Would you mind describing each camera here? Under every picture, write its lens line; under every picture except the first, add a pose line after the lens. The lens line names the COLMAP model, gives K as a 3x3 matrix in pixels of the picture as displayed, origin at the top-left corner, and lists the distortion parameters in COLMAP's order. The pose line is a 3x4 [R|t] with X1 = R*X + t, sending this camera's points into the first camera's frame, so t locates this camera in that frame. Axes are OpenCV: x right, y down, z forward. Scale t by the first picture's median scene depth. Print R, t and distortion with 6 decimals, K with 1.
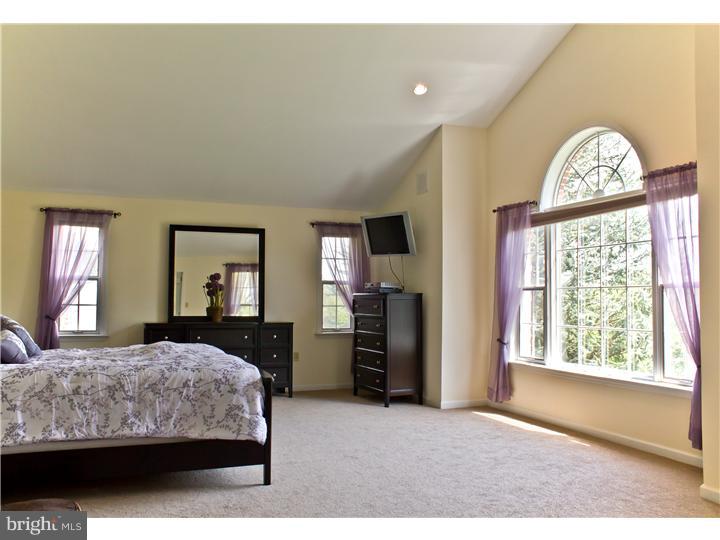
lens RADIAL K [[659.4, 0, 360.0], [0, 659.4, 270.0], [0, 0, 1]] dist [-0.112301, 0.002761]
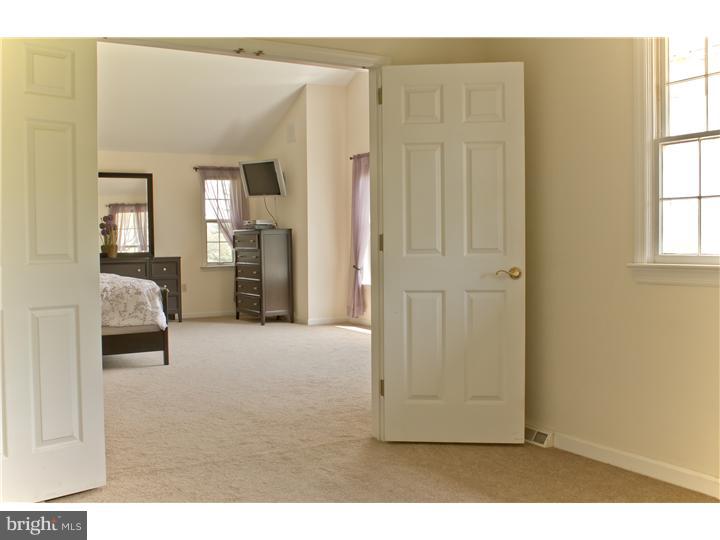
lens RADIAL K [[659.4, 0, 360.0], [0, 659.4, 270.0], [0, 0, 1]] dist [-0.112301, 0.002761]
pose [[0.986054, -0.024453, 0.164619, 0.017564], [0.008908, 0.995484, 0.094516, -0.001126], [-0.166187, -0.091731, 0.981818, -0.158502]]
